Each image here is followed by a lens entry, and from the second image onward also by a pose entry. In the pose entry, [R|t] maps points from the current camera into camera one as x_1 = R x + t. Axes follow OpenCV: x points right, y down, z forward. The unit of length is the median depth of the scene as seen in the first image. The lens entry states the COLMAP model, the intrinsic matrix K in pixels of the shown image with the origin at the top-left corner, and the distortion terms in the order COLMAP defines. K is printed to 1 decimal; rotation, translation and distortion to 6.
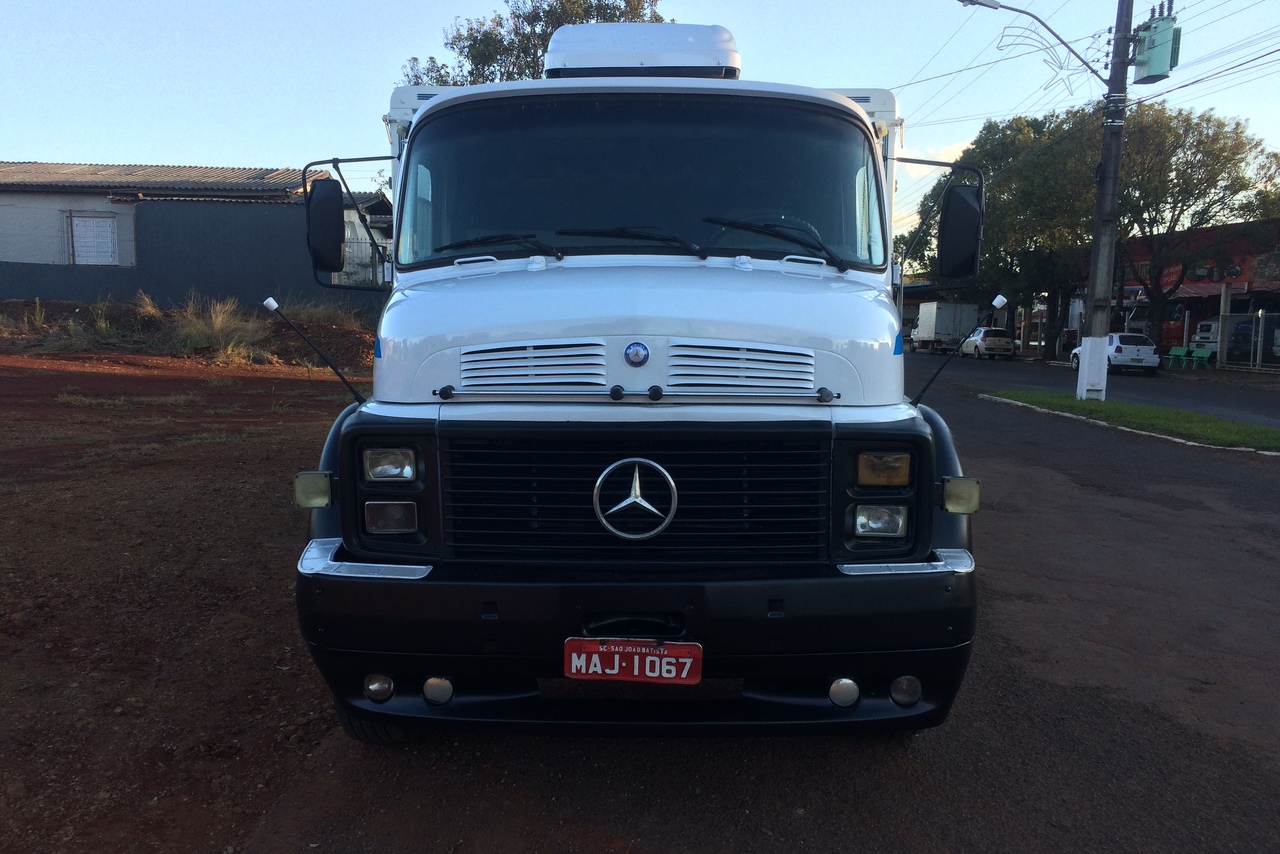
lens RADIAL K [[1150.6, 0, 640.0], [0, 1150.6, 427.0], [0, 0, 1]] dist [0.104405, -0.143297]
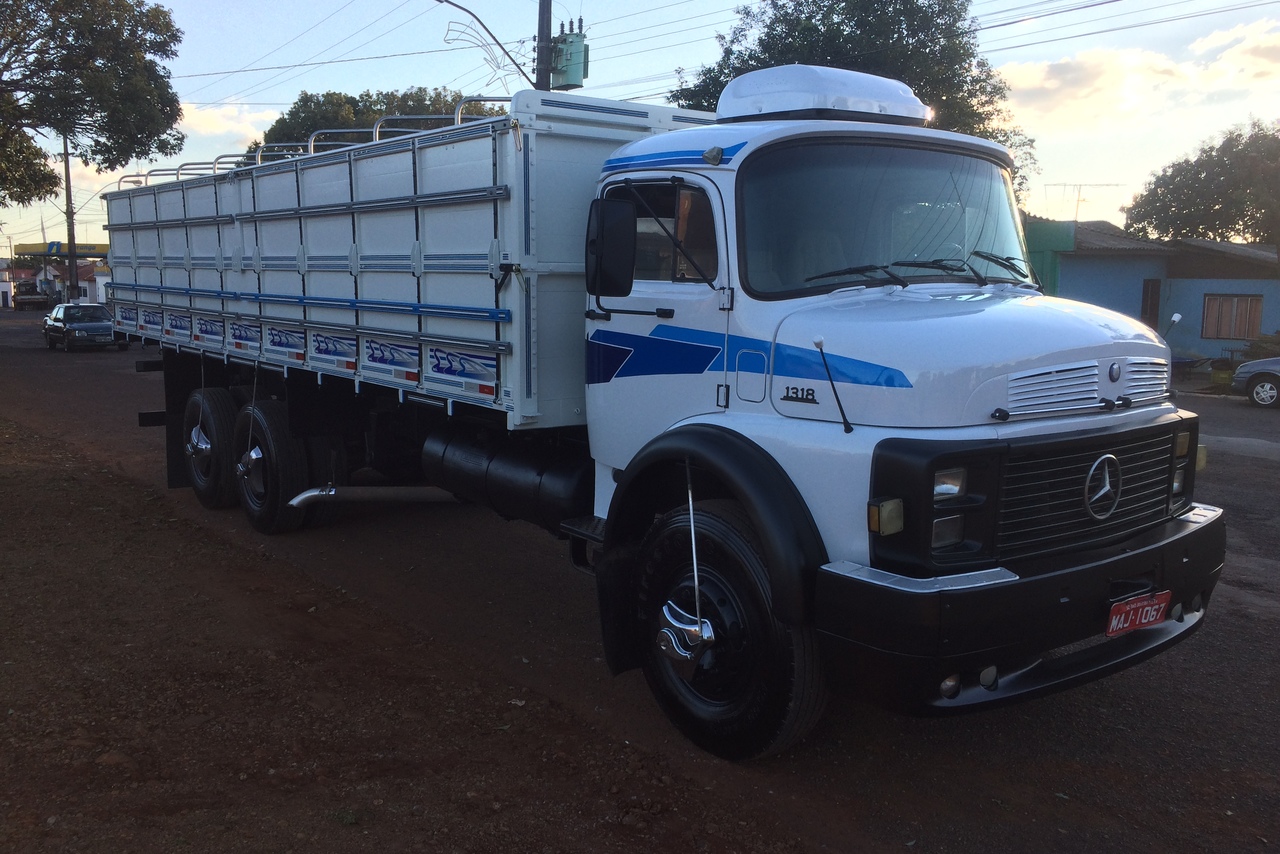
lens RADIAL K [[1150.6, 0, 640.0], [0, 1150.6, 427.0], [0, 0, 1]] dist [0.104405, -0.143297]
pose [[0.766791, -0.090591, 0.635472, -0.267299], [0.070351, 0.995888, 0.057082, -0.024716], [-0.638029, 0.000936, 0.770011, 0.078775]]
